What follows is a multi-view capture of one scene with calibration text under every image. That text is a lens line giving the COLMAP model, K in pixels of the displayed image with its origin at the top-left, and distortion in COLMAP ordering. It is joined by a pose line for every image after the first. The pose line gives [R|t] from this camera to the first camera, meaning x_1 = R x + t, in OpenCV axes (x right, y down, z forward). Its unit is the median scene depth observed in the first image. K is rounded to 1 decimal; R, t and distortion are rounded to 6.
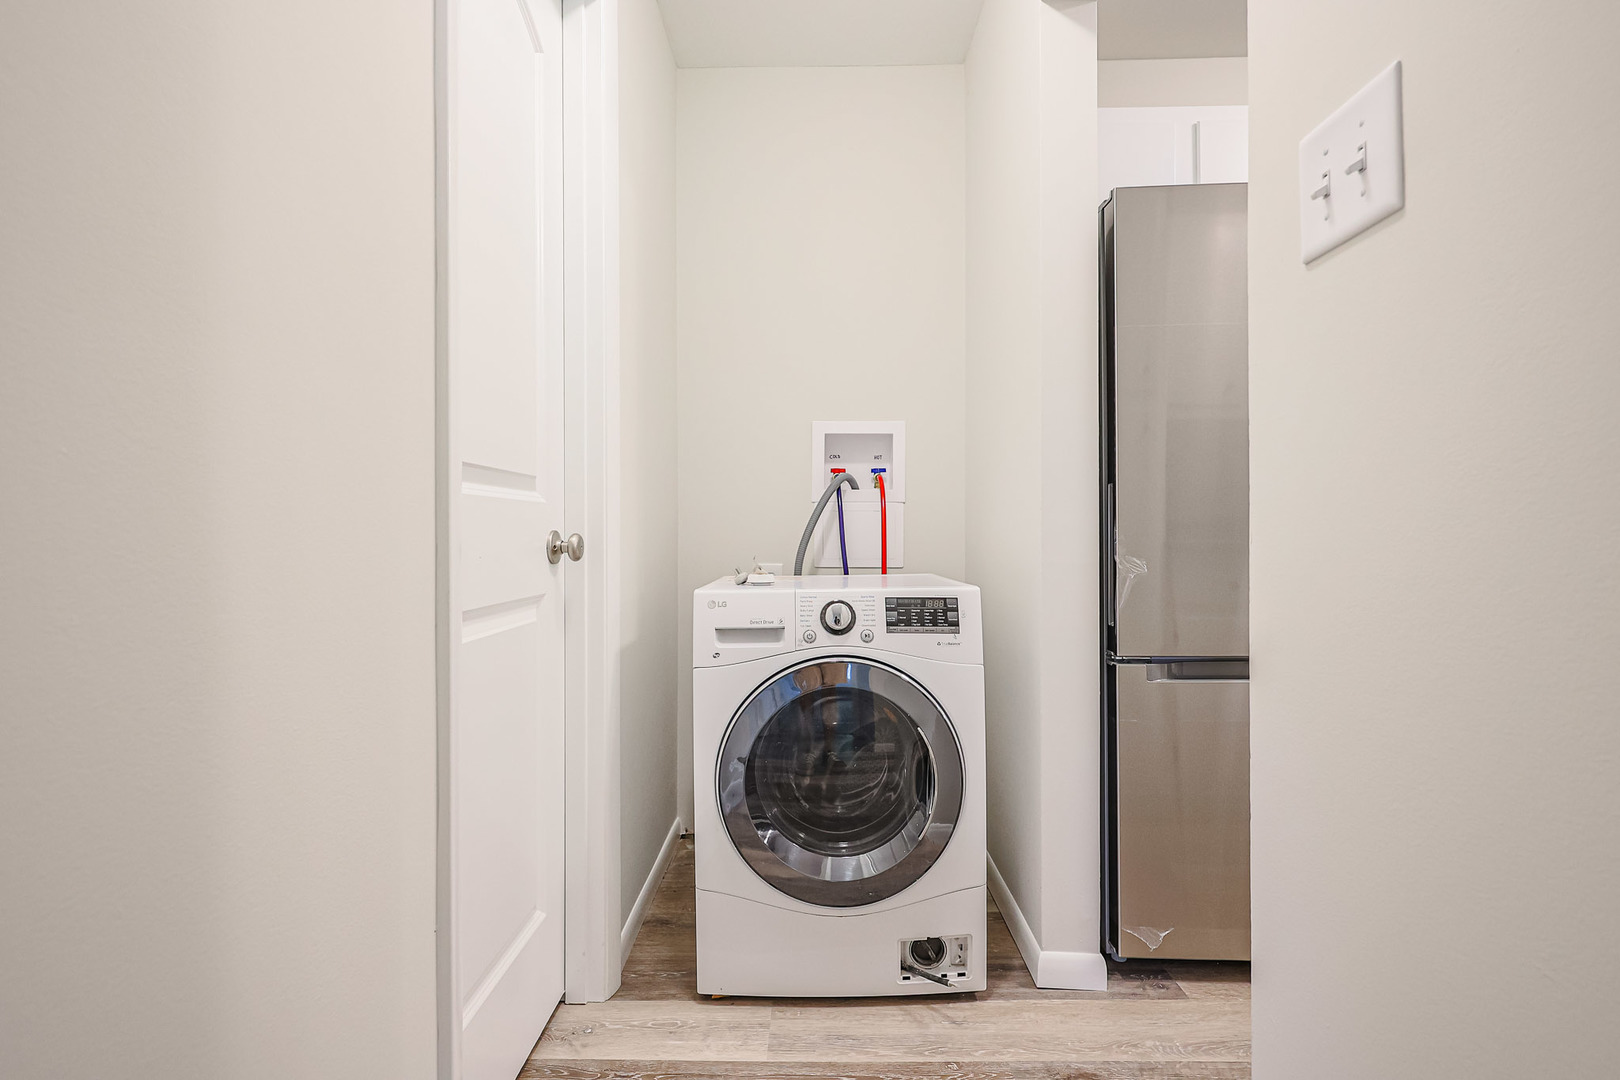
lens RADIAL K [[745.3, 0, 802.4], [0, 745.3, 537.1], [0, 0, 1]] dist [-0.000858, -0.000071]
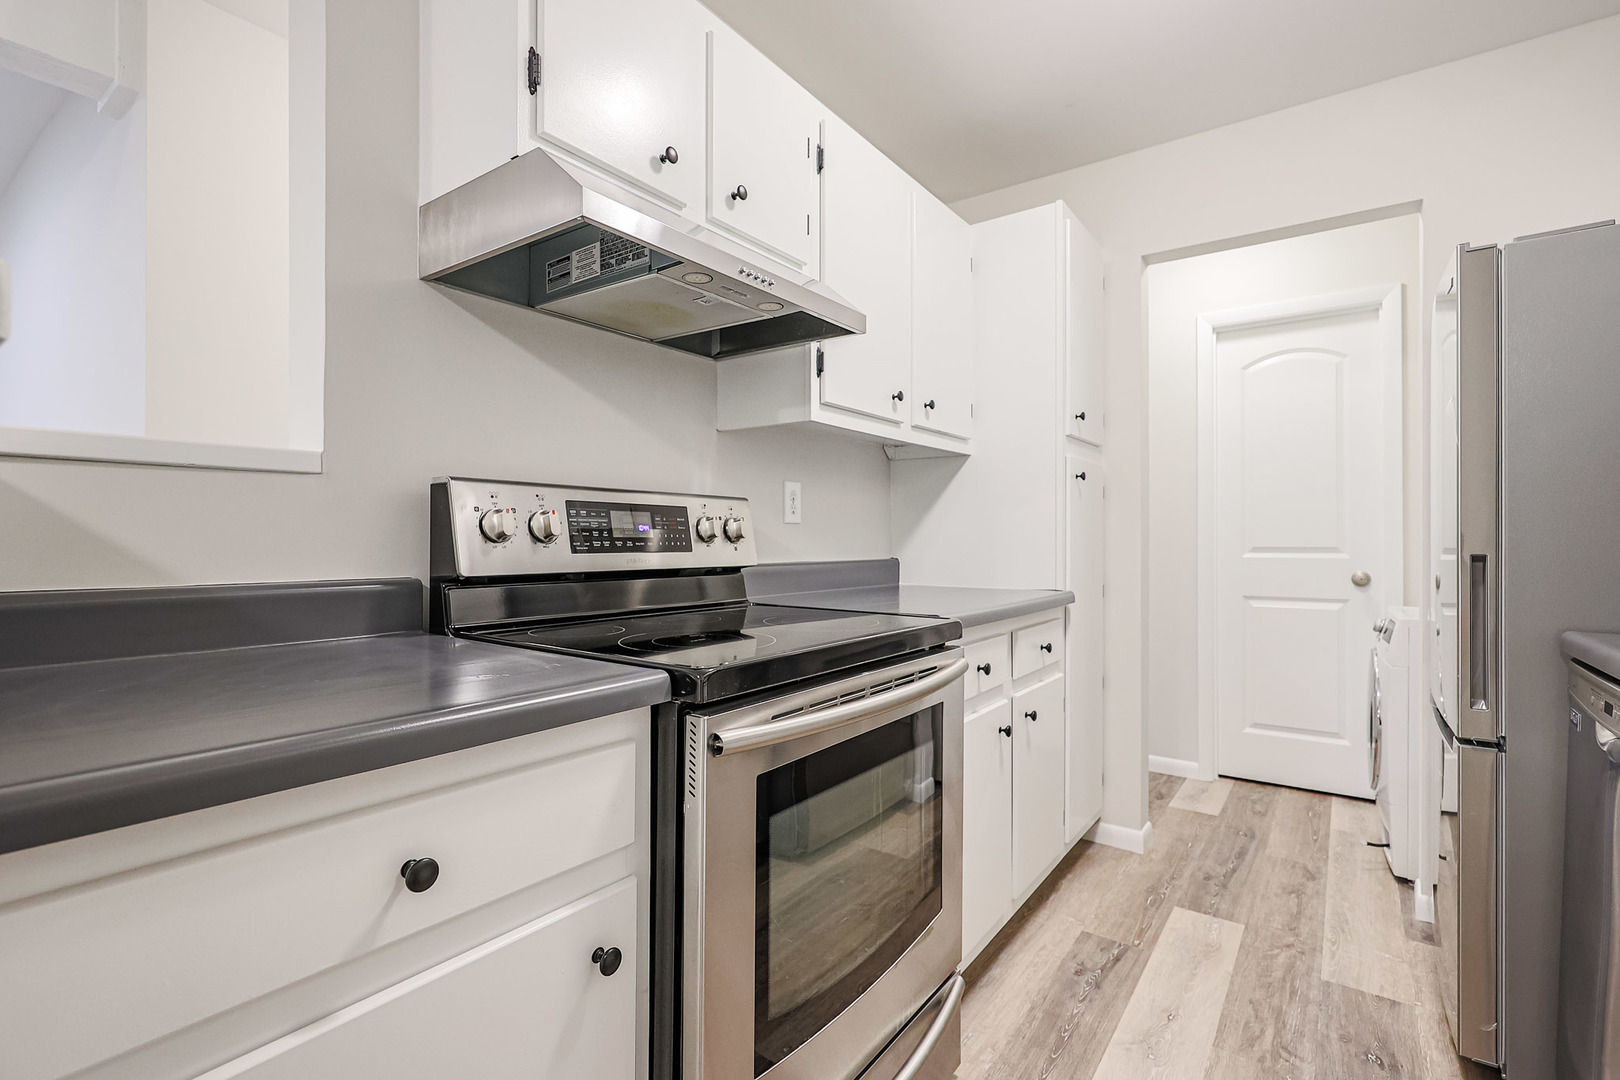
lens RADIAL K [[745.3, 0, 802.4], [0, 745.3, 537.1], [0, 0, 1]] dist [-0.000858, -0.000071]
pose [[-0.578830, -0.000325, -0.815448, 2.224303], [0.000433, 1.000000, -0.000706, -0.100792], [0.815448, -0.000762, -0.578830, 0.885131]]
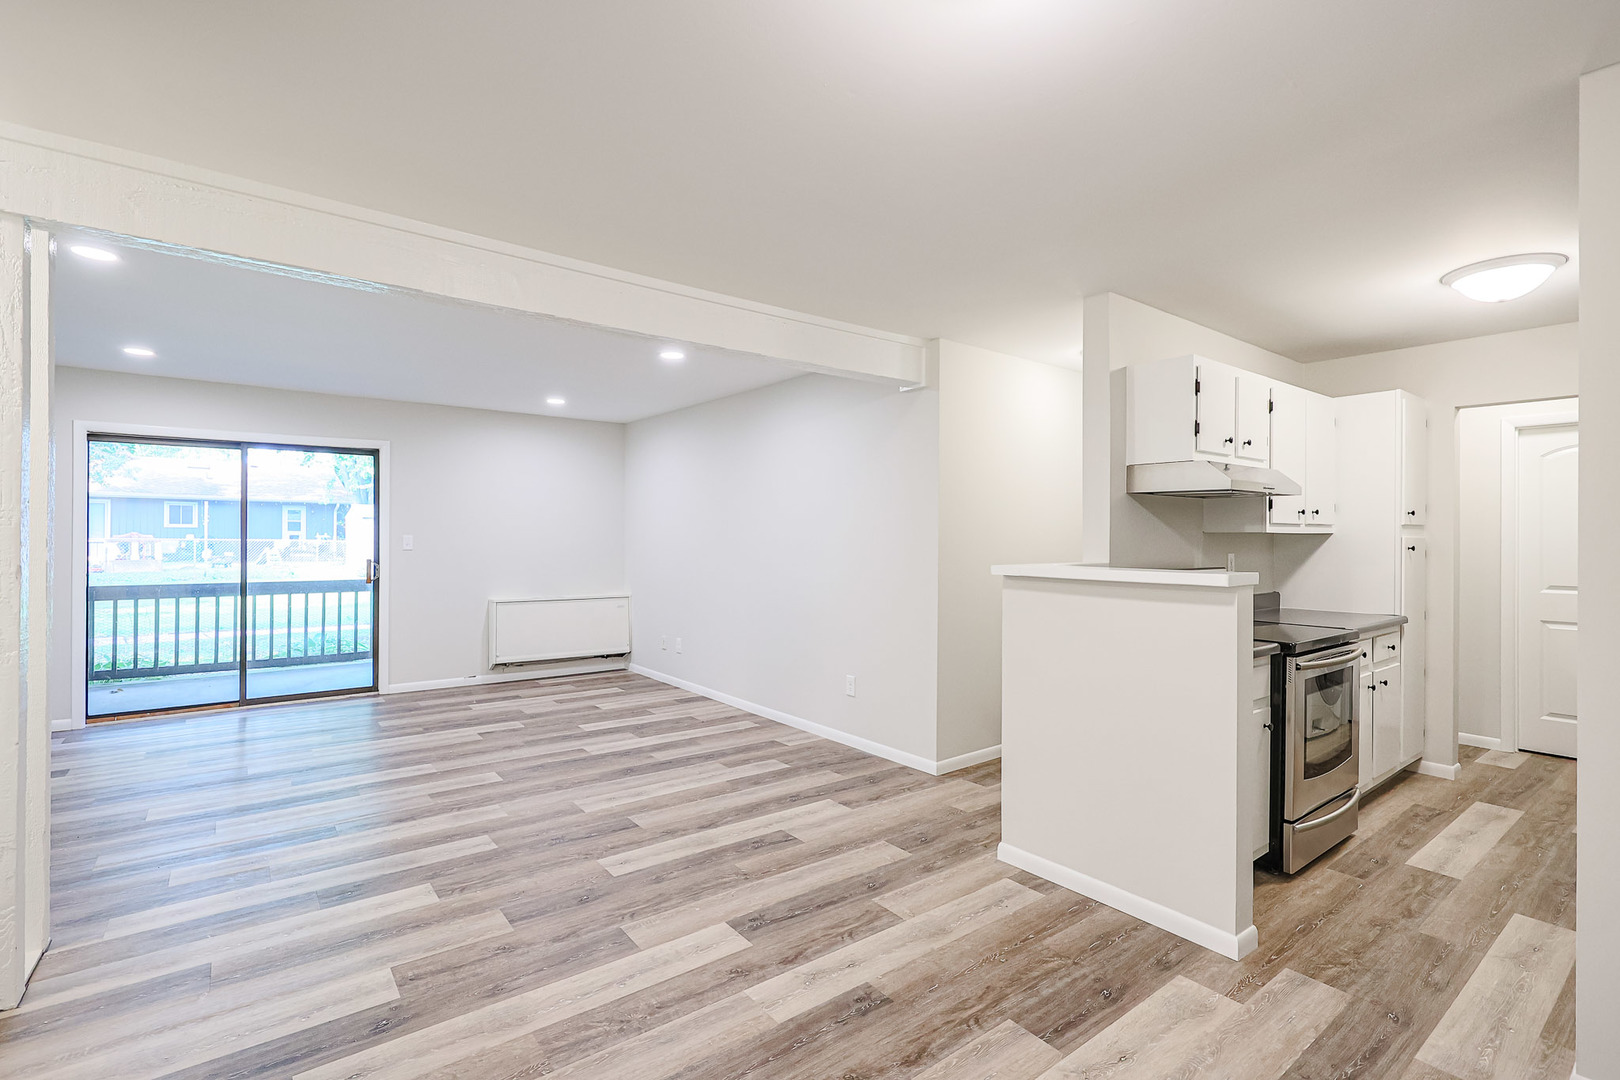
lens RADIAL K [[745.3, 0, 802.4], [0, 745.3, 537.1], [0, 0, 1]] dist [-0.000858, -0.000071]
pose [[-0.784392, -0.002165, -0.620261, 3.939726], [-0.003657, 0.999993, 0.001135, -0.262551], [0.620254, 0.003158, -0.784394, 1.188102]]
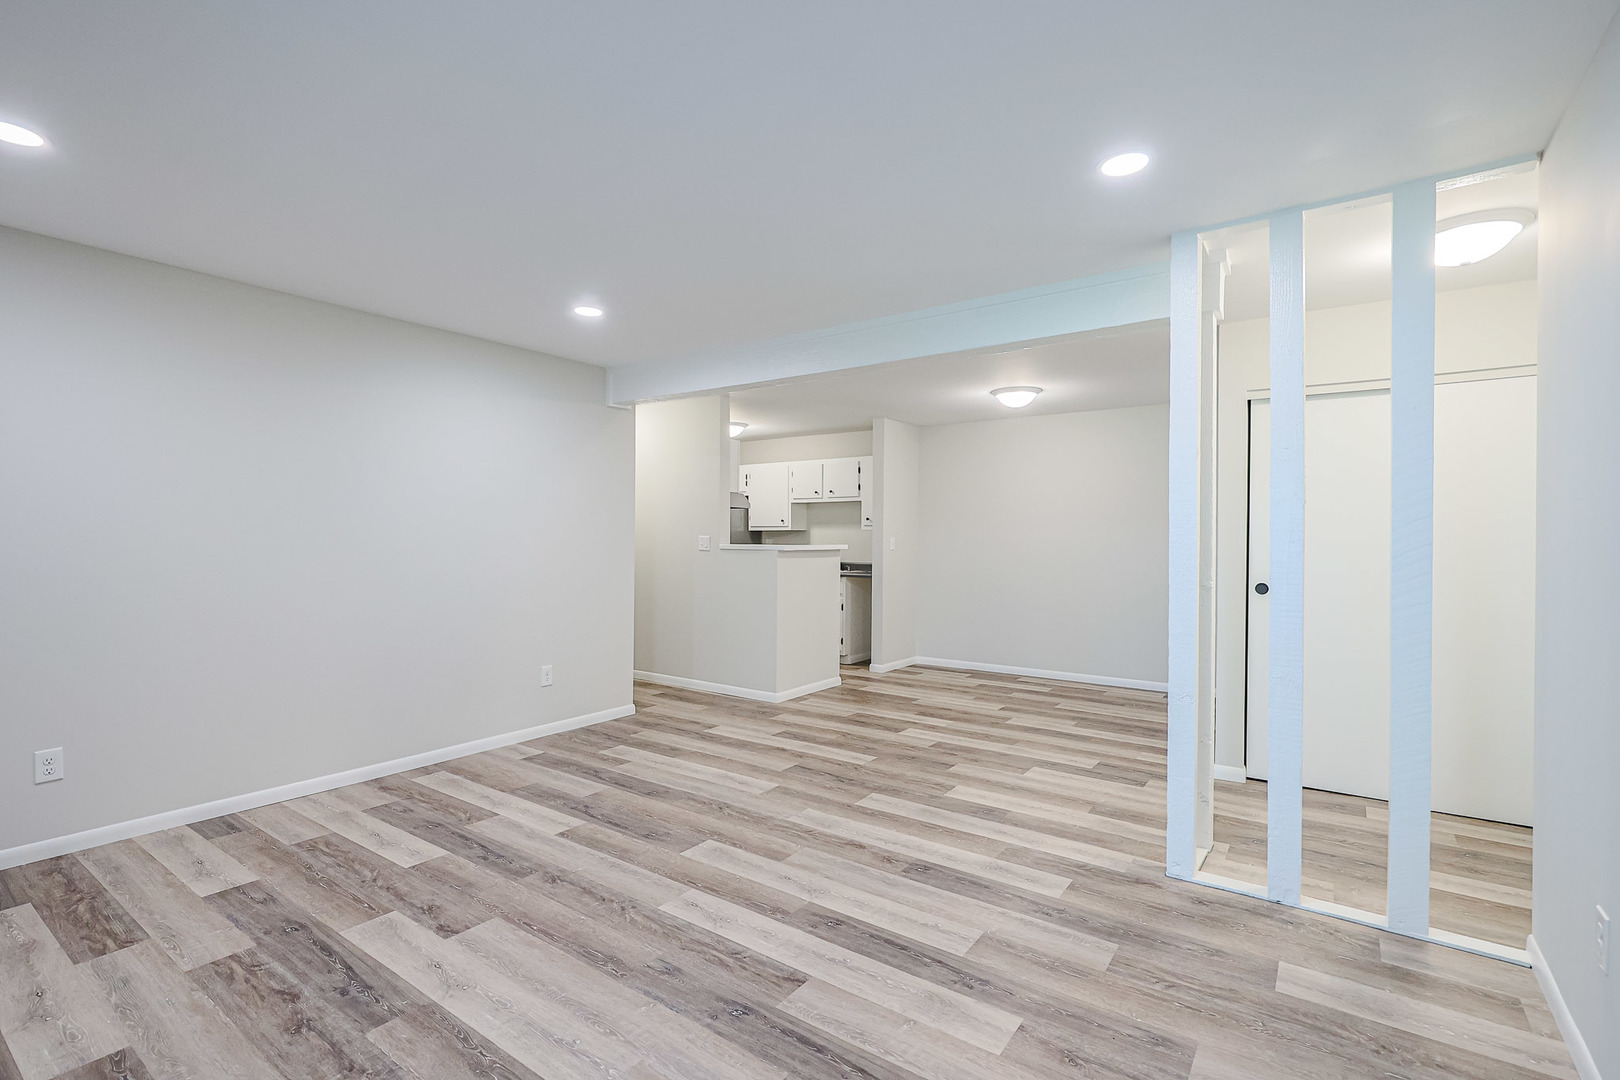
lens RADIAL K [[745.3, 0, 802.4], [0, 745.3, 537.1], [0, 0, 1]] dist [-0.000858, -0.000071]
pose [[0.822822, 0.011708, -0.568178, 4.509717], [-0.011829, 0.999924, 0.003473, -0.247548], [0.568176, 0.003863, 0.822898, -3.073733]]
